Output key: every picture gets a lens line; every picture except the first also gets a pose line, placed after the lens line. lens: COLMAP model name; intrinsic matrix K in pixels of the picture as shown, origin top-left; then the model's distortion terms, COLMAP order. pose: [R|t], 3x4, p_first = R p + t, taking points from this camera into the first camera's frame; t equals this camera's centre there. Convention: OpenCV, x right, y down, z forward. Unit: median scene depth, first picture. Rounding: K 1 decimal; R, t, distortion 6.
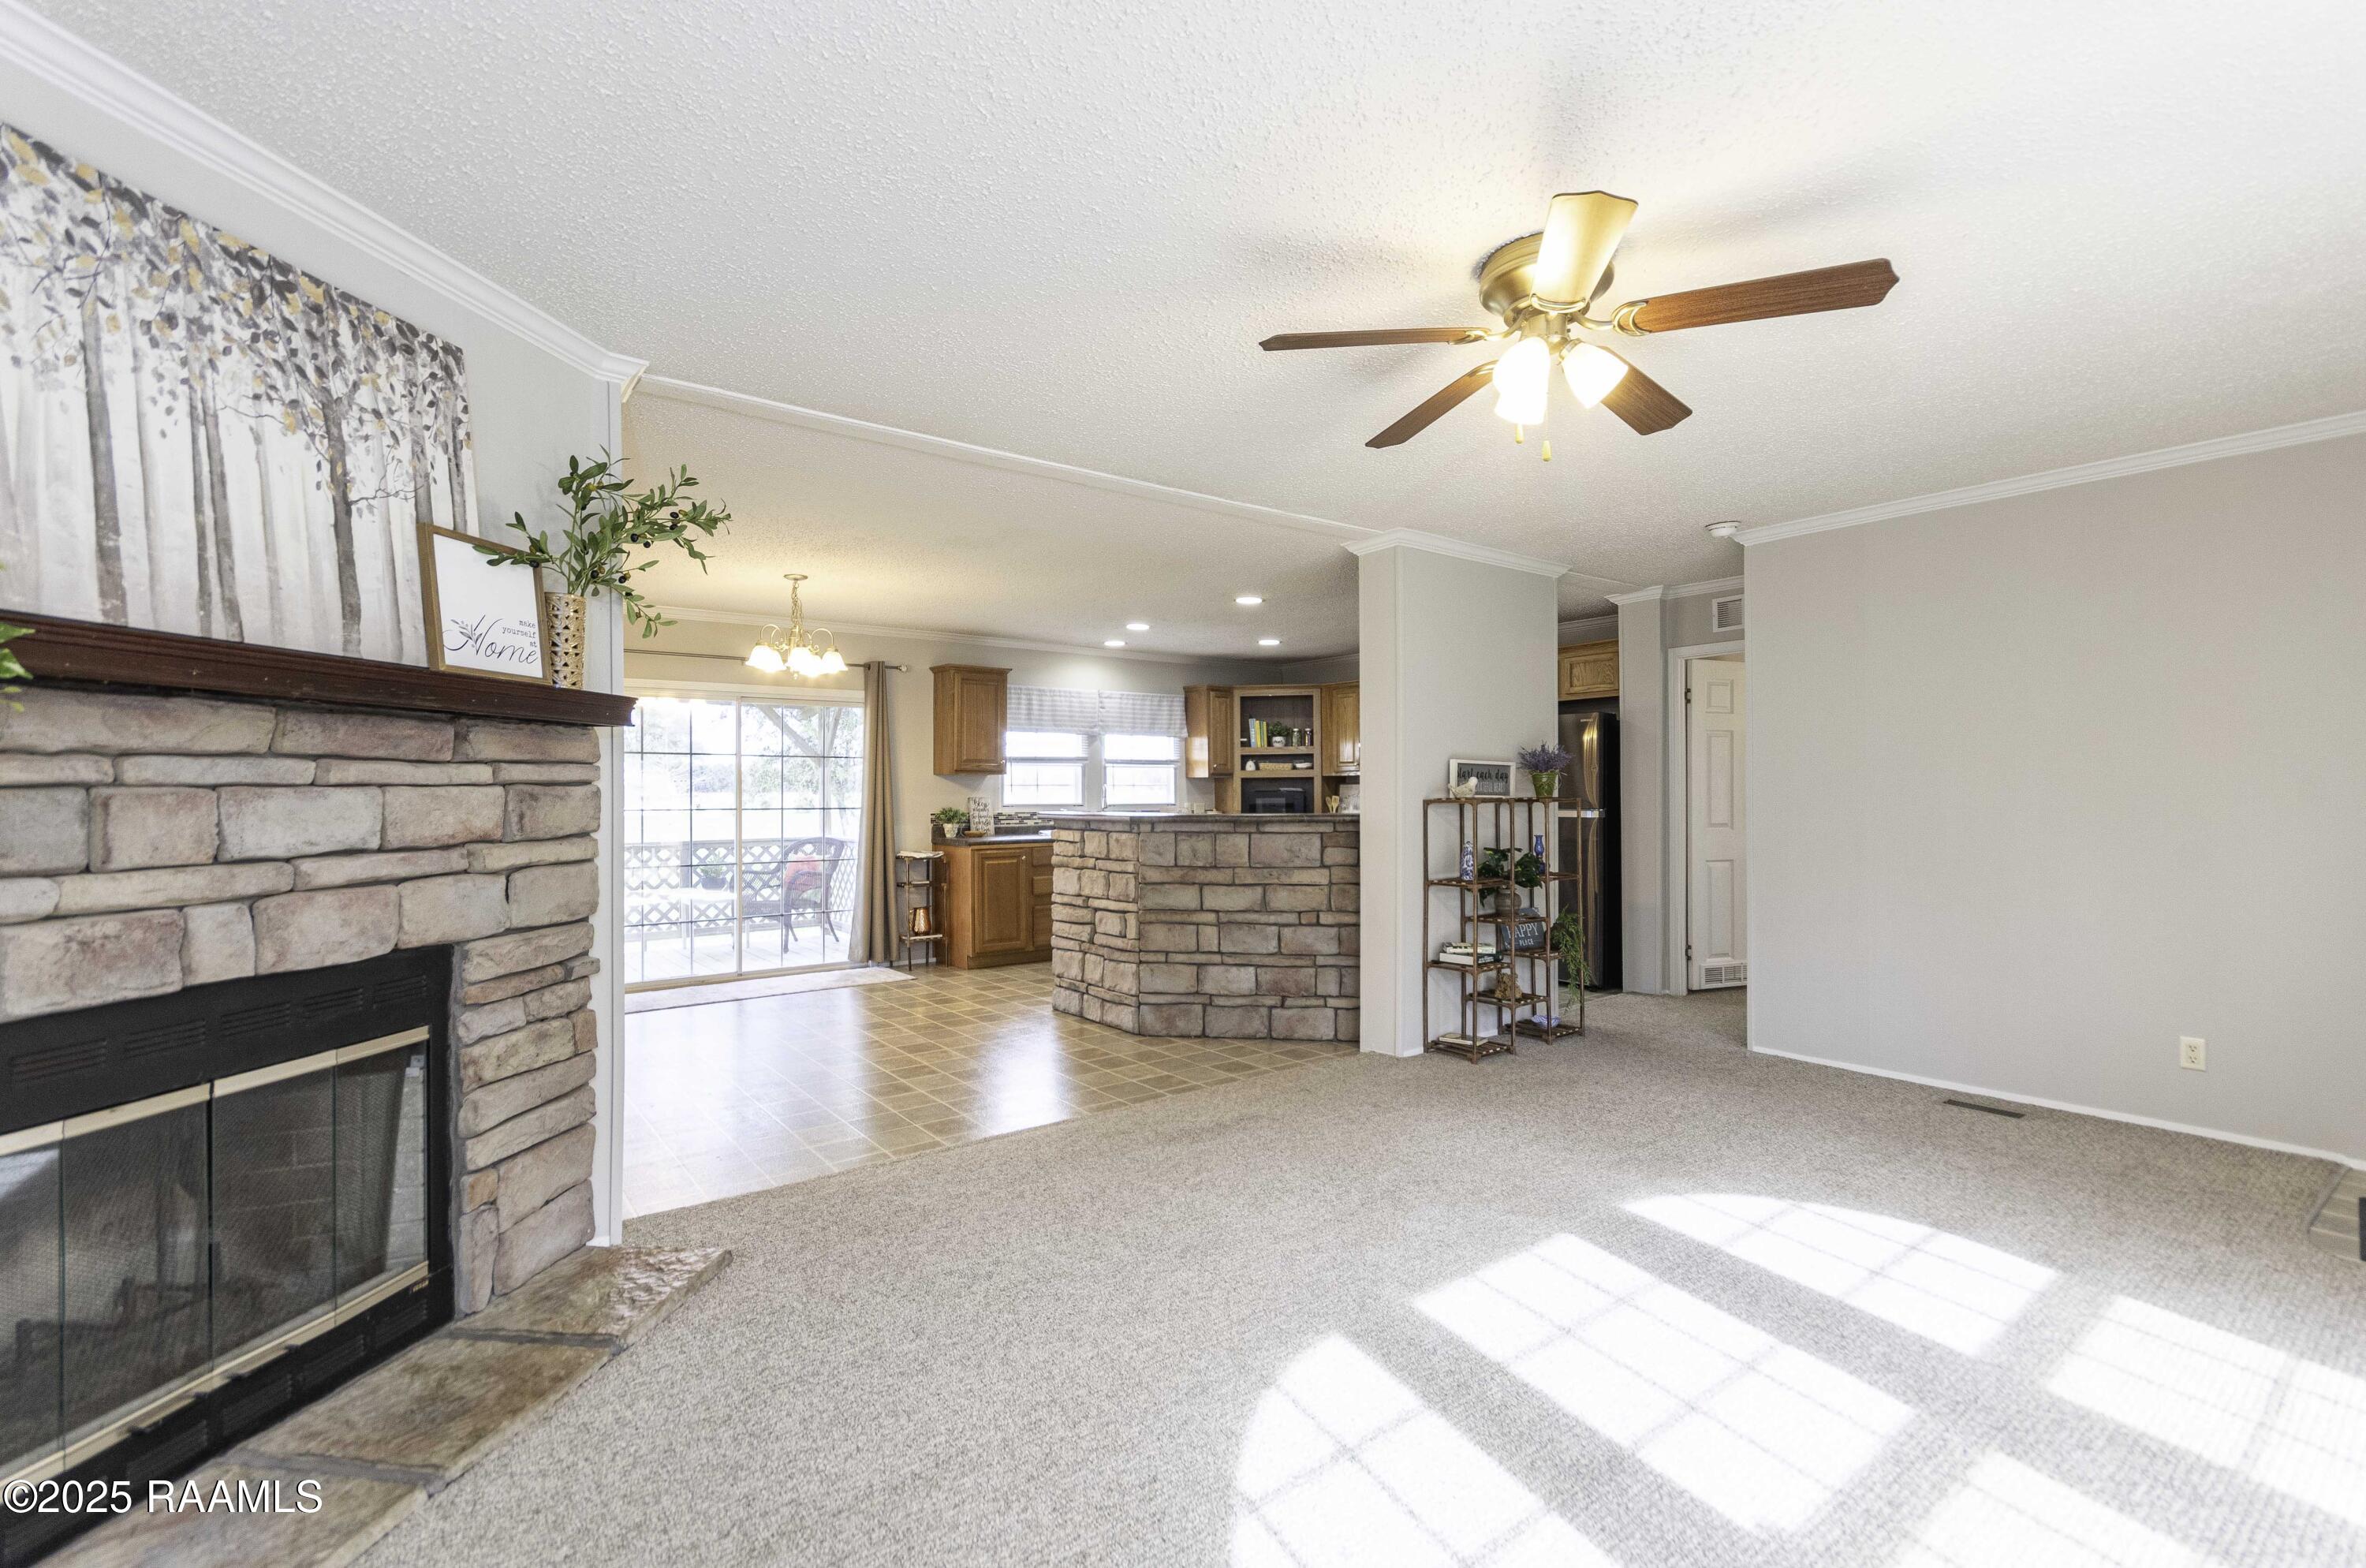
lens RADIAL K [[1050.1, 0, 1209.7], [0, 1050.1, 782.3], [0, 0, 1]] dist [-0.001242, -0.000375]
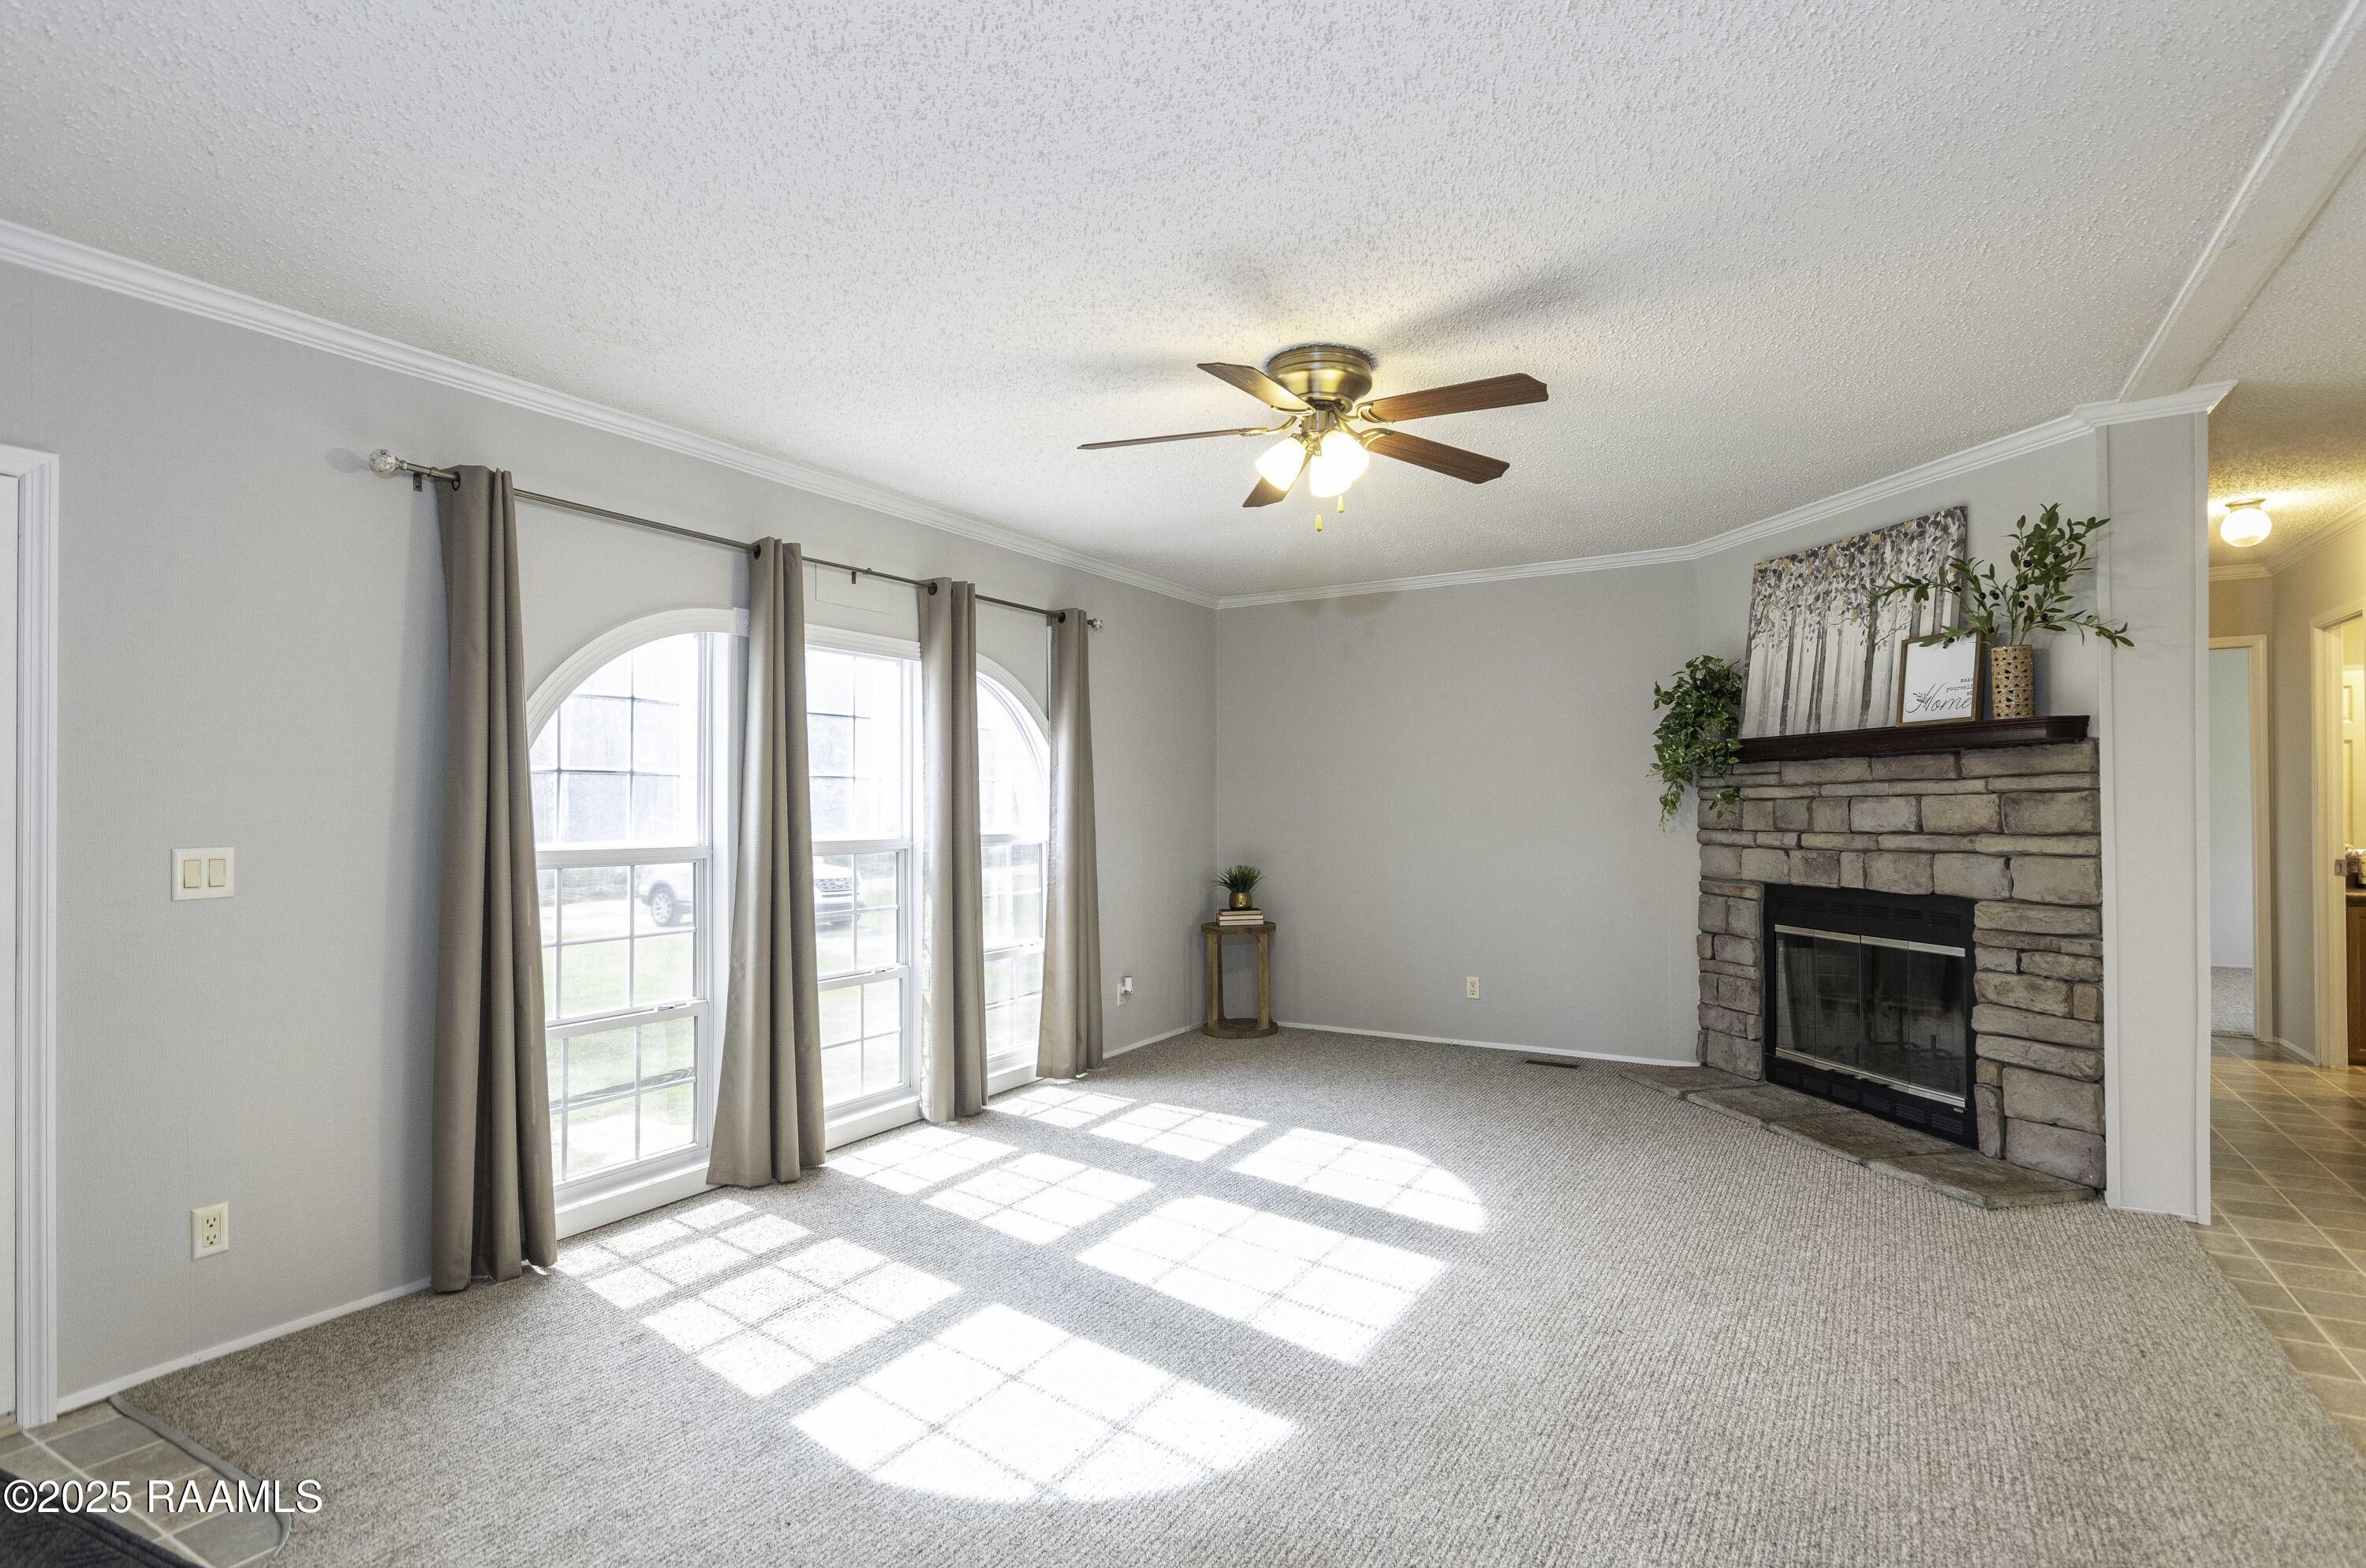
lens RADIAL K [[1153.8, 0, 1178.9], [0, 1153.8, 795.1], [0, 0, 1]] dist [0.001445, 0.000346]
pose [[-0.936159, 0.007872, -0.351488, 0.420505], [0.015074, 0.999729, -0.017759, 0.007509], [0.351253, -0.021923, -0.936024, 0.976735]]
